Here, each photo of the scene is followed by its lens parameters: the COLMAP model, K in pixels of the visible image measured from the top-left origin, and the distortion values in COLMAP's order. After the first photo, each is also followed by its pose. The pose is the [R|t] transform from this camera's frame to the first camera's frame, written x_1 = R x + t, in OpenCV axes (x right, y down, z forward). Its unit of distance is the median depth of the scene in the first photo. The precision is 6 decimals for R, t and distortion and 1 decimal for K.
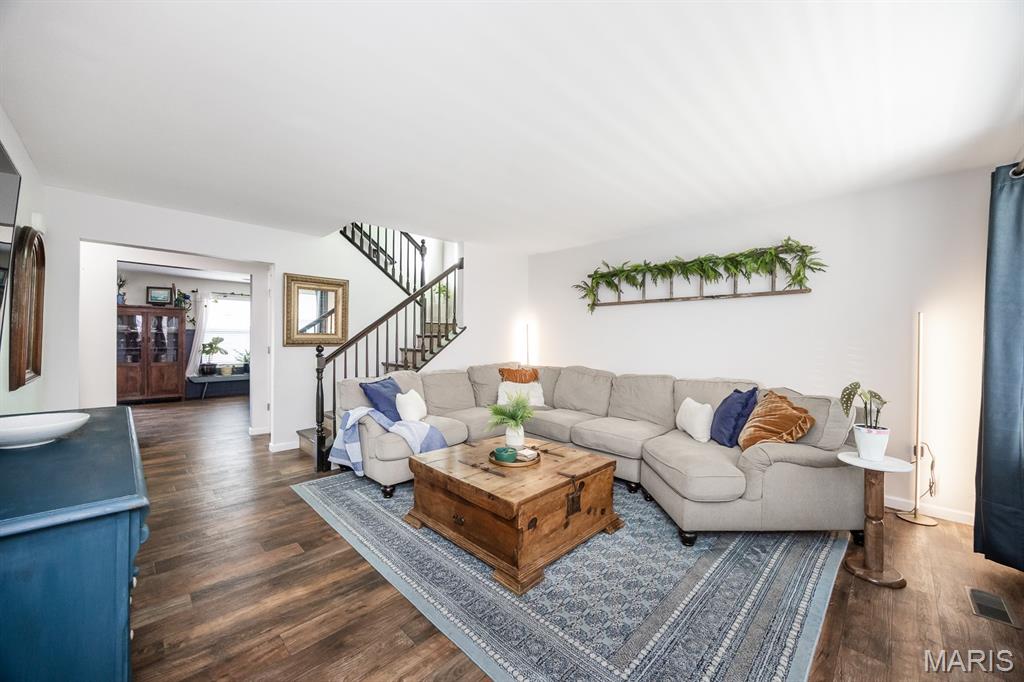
lens RADIAL K [[401.0, 0, 519.2], [0, 401.0, 343.7], [0, 0, 1]] dist [-0.002300, 0.000128]
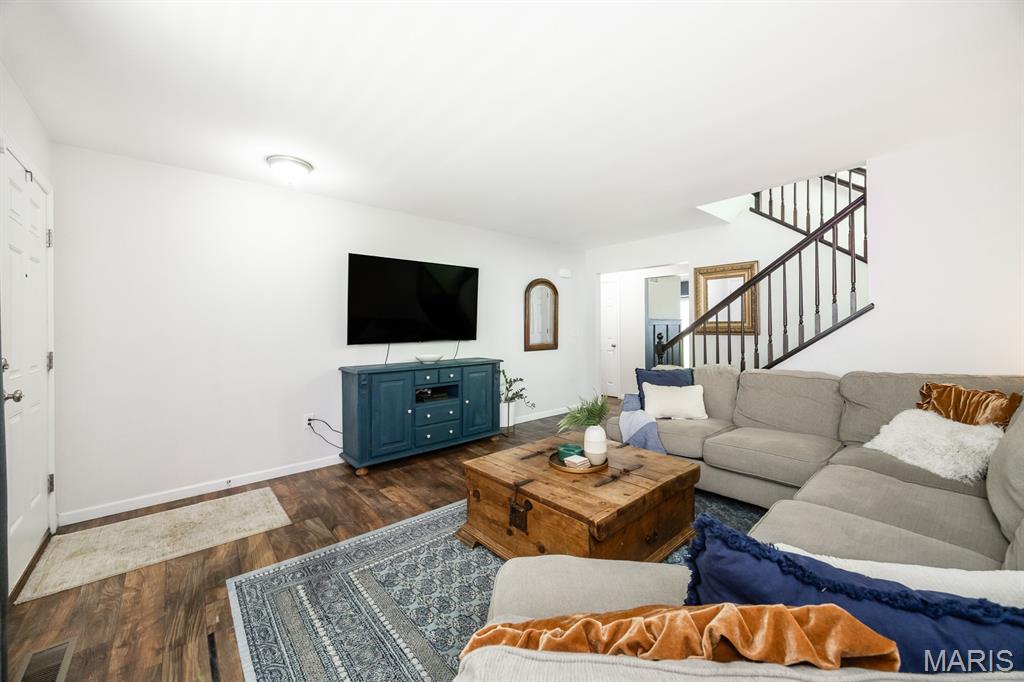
lens RADIAL K [[401.0, 0, 512.6], [0, 401.0, 332.3], [0, 0, 1]] dist [-0.002300, 0.000128]
pose [[-0.105272, 0.004806, -0.994432, 0.630884], [-0.003282, 0.999981, 0.005181, -0.002705], [0.994438, 0.003809, -0.105255, 0.682717]]
